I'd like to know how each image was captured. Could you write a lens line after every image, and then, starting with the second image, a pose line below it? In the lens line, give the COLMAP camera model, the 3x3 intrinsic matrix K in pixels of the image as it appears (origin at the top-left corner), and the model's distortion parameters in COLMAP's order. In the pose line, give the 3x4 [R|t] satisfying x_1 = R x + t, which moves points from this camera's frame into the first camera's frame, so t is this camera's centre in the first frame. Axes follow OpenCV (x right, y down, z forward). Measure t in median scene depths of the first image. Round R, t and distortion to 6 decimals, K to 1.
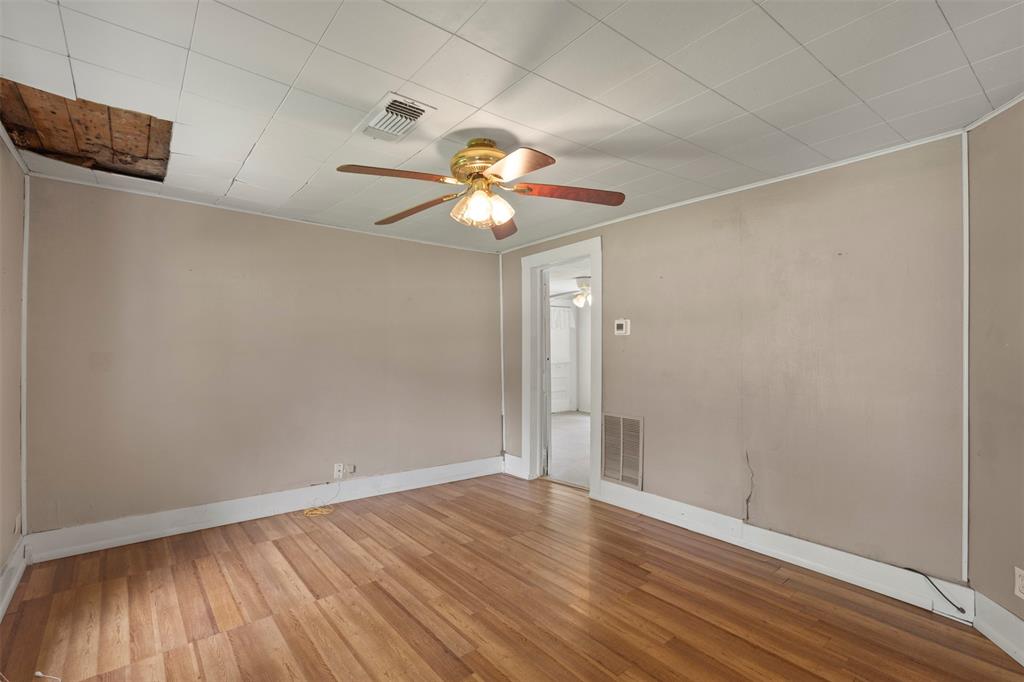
lens RADIAL K [[476.1, 0, 508.8], [0, 476.1, 346.5], [0, 0, 1]] dist [-0.004491, 0.004563]
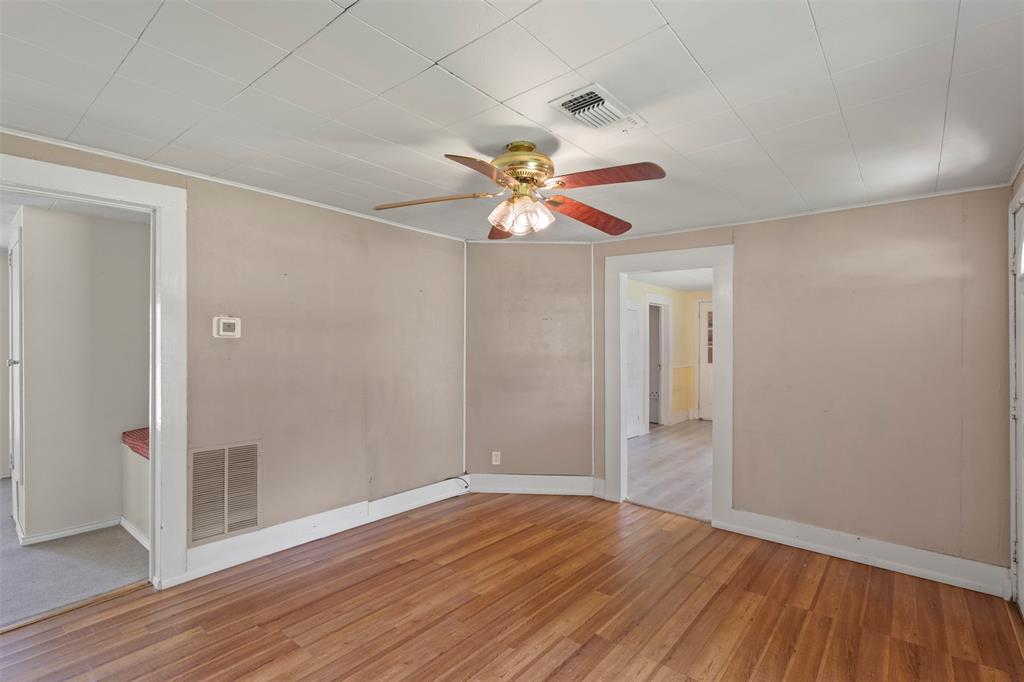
lens RADIAL K [[476.1, 0, 509.7], [0, 476.1, 345.8], [0, 0, 1]] dist [-0.004491, 0.004563]
pose [[-0.193884, 0.002987, 0.981020, -0.821933], [-0.003829, 0.999985, -0.003802, -0.015147], [-0.981017, -0.004494, -0.193870, 0.995660]]
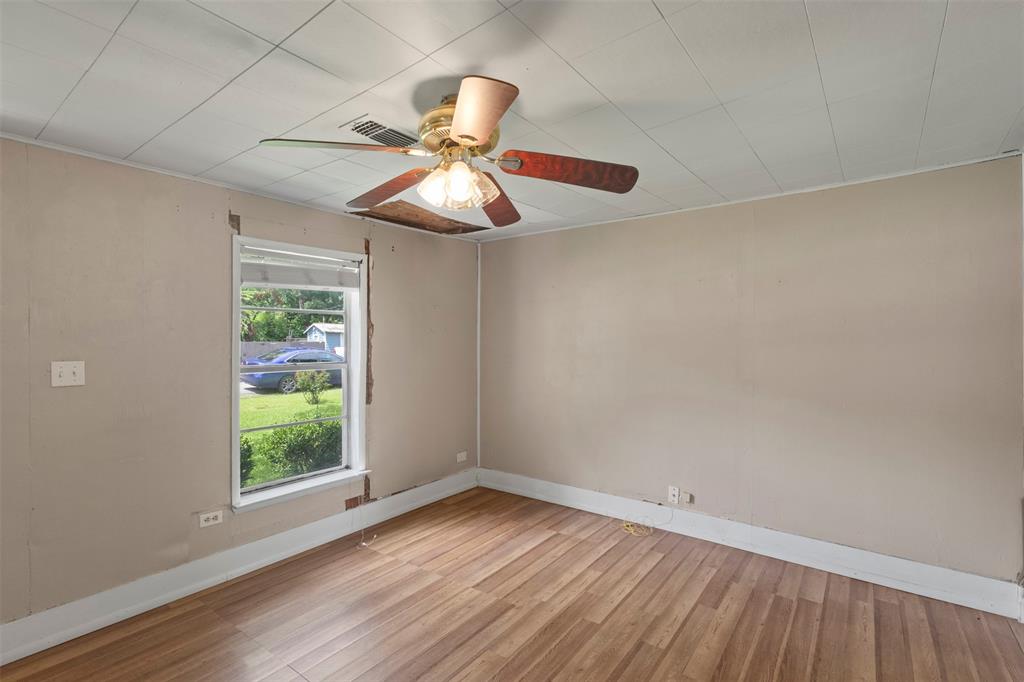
lens RADIAL K [[476.1, 0, 507.9], [0, 476.1, 349.2], [0, 0, 1]] dist [-0.004491, 0.004563]
pose [[0.236022, 0.007415, -0.971719, 0.599825], [0.006113, 0.999940, 0.009115, -0.021449], [0.971728, -0.008092, 0.235963, 0.735210]]
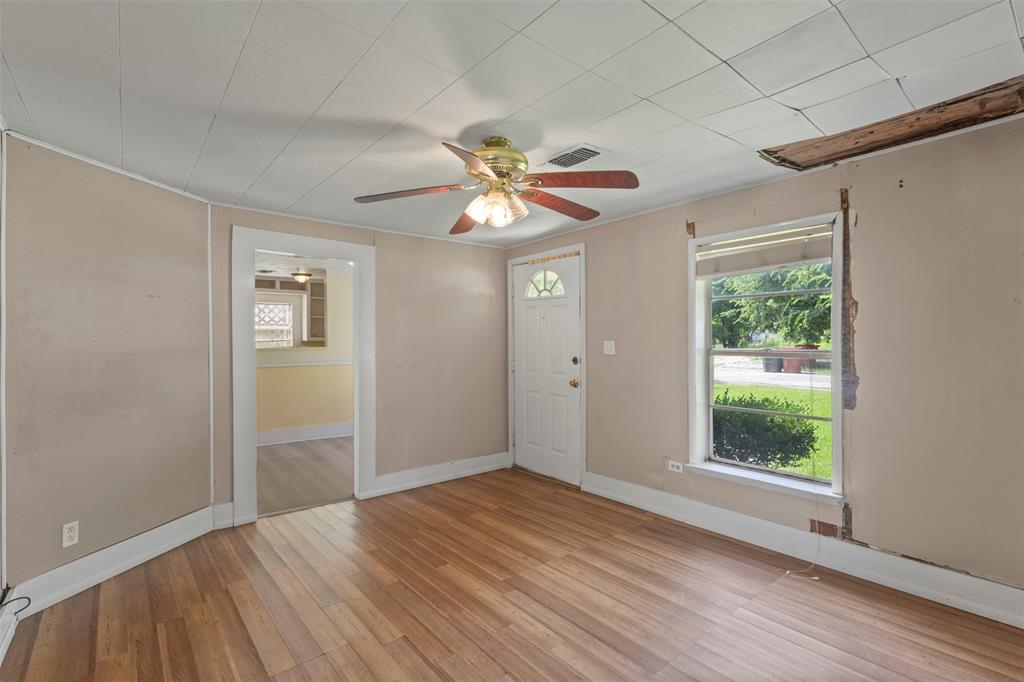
lens RADIAL K [[476.1, 0, 504.1], [0, 476.1, 330.1], [0, 0, 1]] dist [-0.004491, 0.004563]
pose [[-0.999976, 0.006762, 0.001228, -0.059167], [0.006748, 0.999919, -0.010820, -0.016494], [-0.001301, -0.010811, -0.999941, 1.648747]]
